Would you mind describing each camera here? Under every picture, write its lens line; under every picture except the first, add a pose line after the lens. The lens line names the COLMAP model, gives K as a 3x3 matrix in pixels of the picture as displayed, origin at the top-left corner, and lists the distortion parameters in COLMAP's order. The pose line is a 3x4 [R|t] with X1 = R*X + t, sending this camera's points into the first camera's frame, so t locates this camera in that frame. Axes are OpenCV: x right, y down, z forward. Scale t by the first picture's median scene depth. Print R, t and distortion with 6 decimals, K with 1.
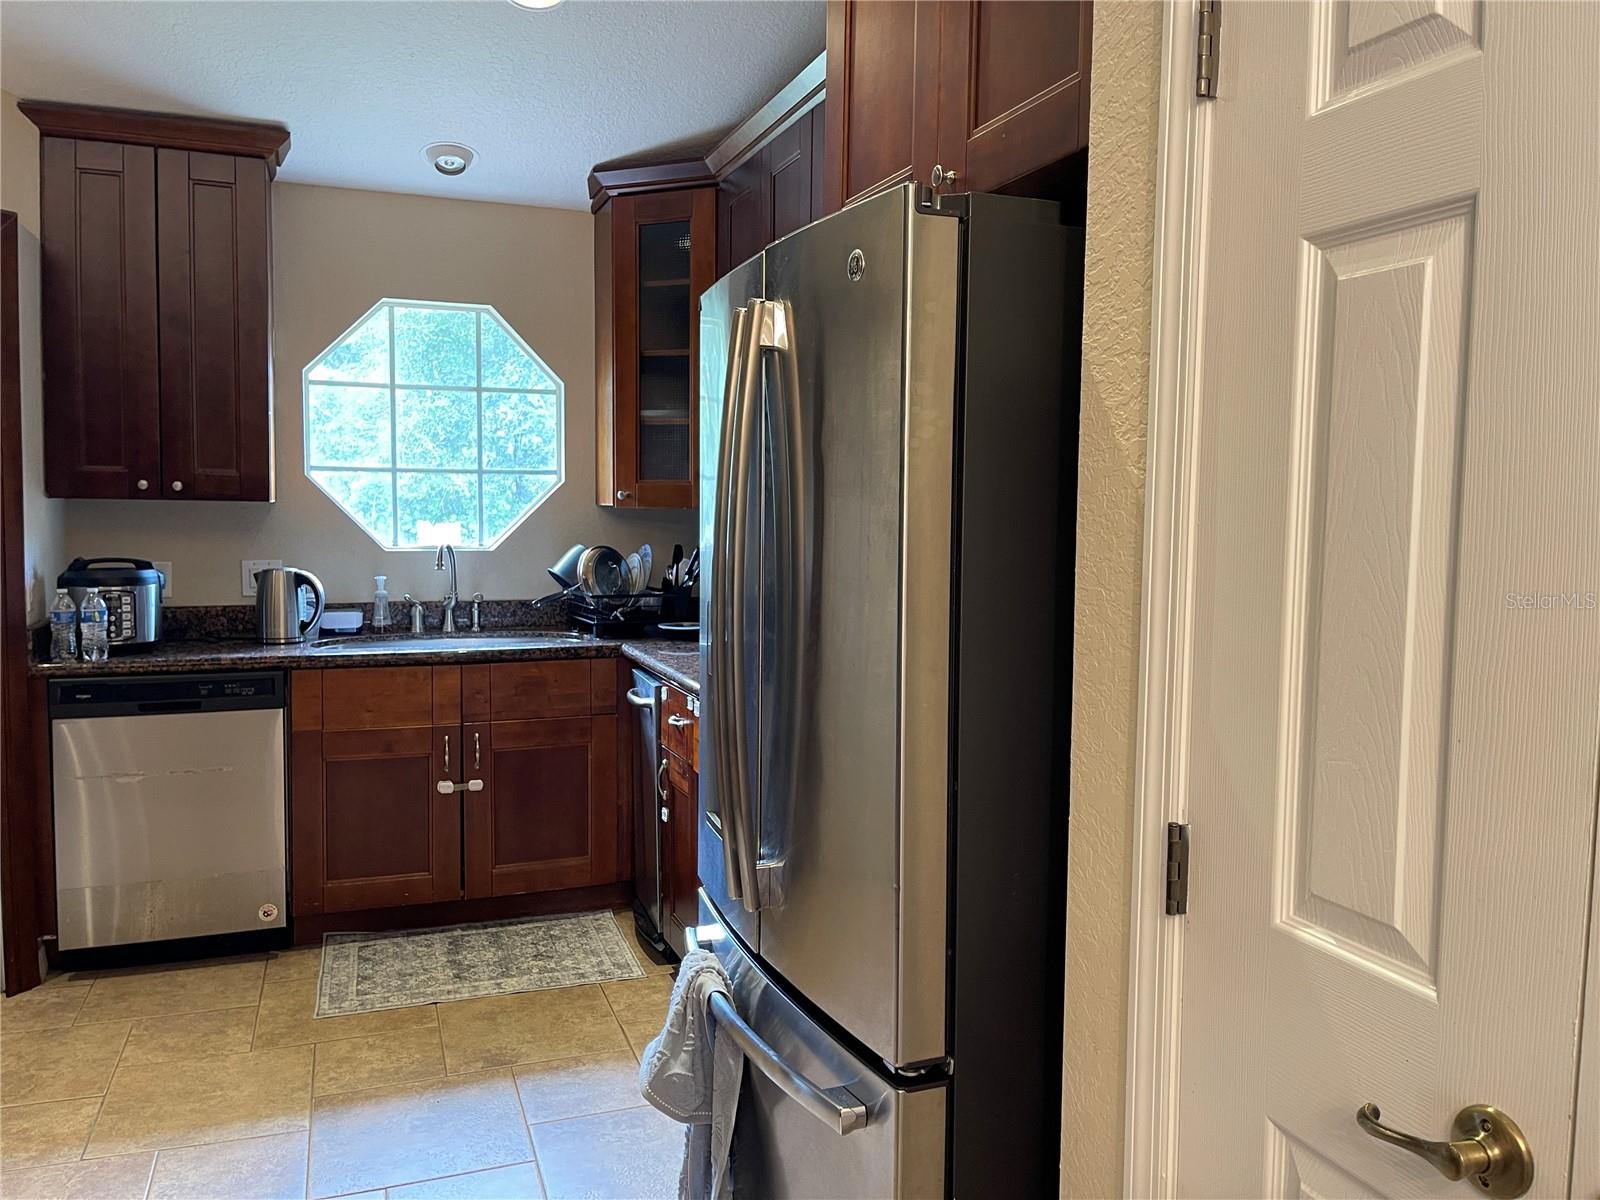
lens RADIAL K [[1199.6, 0, 796.3], [0, 1199.6, 592.0], [0, 0, 1]] dist [0.090527, -0.129753]
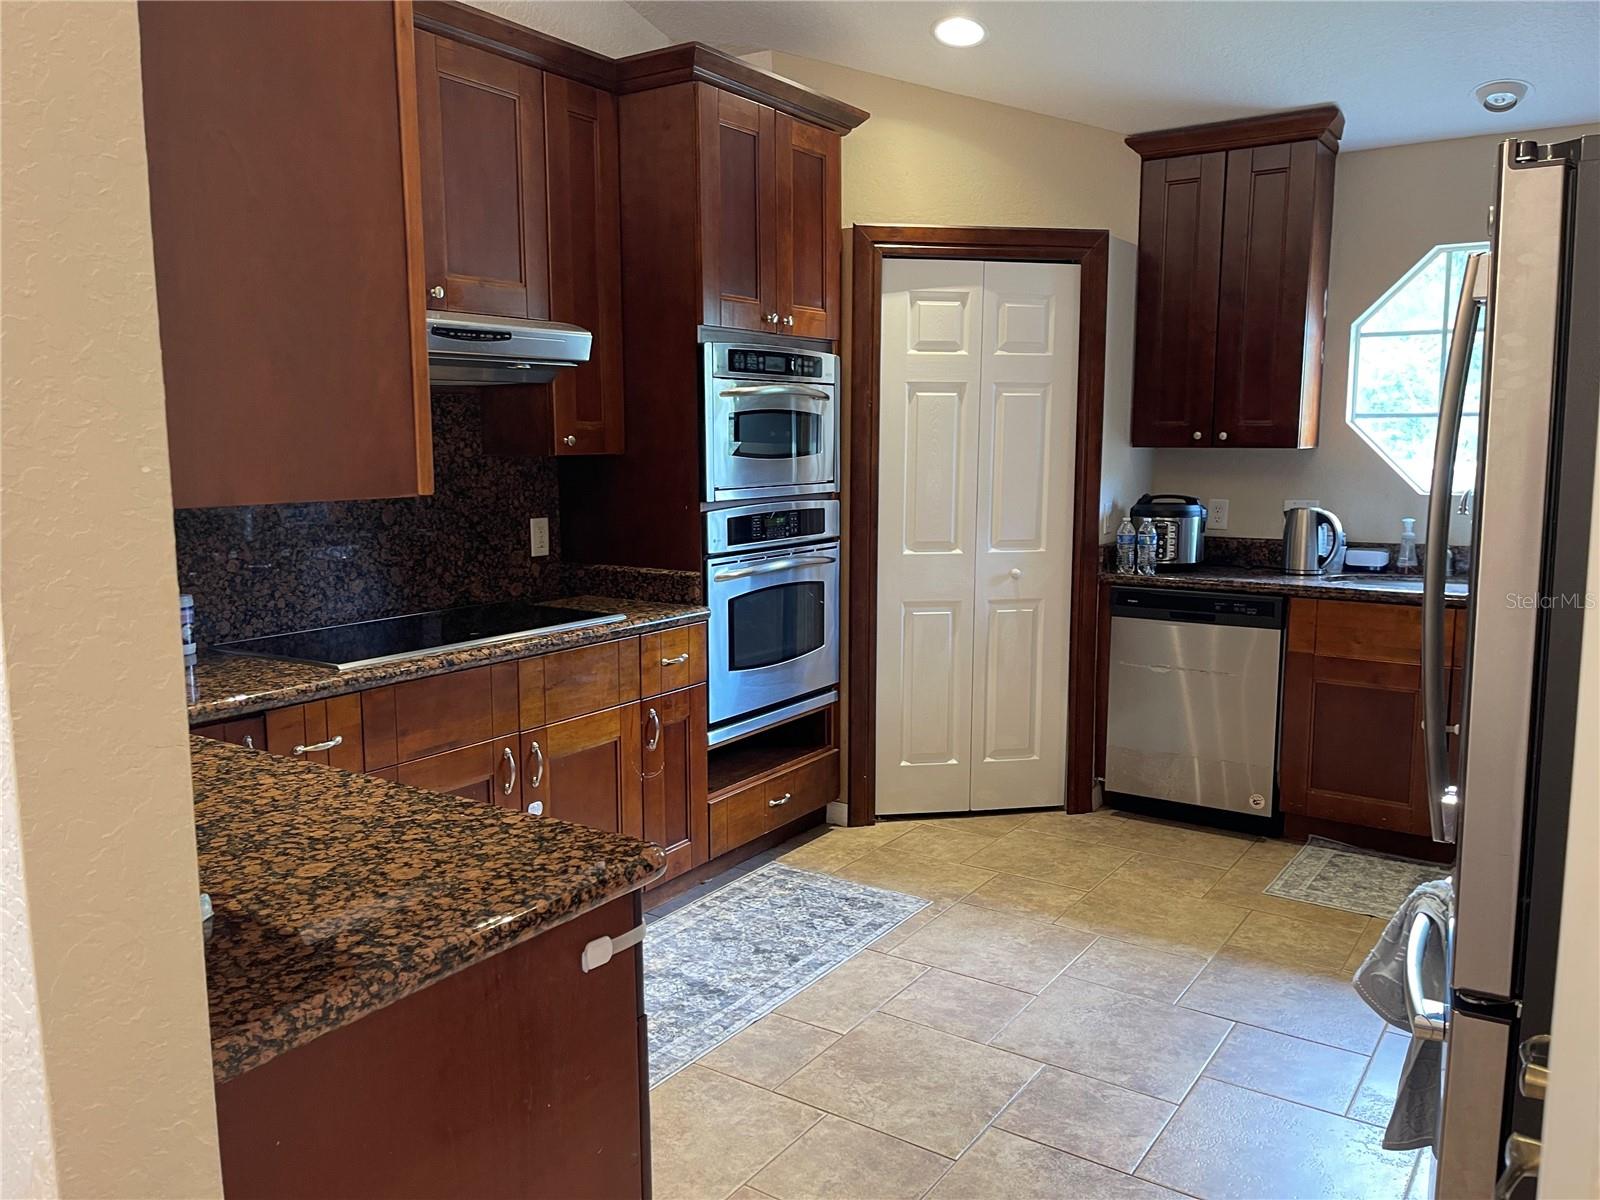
lens RADIAL K [[1199.6, 0, 796.3], [0, 1199.6, 592.0], [0, 0, 1]] dist [0.090527, -0.129753]
pose [[0.574634, 0.090140, -0.813431, 0.241223], [-0.051003, 0.995928, 0.074333, -0.001251], [0.816819, -0.001227, 0.576892, -0.034092]]
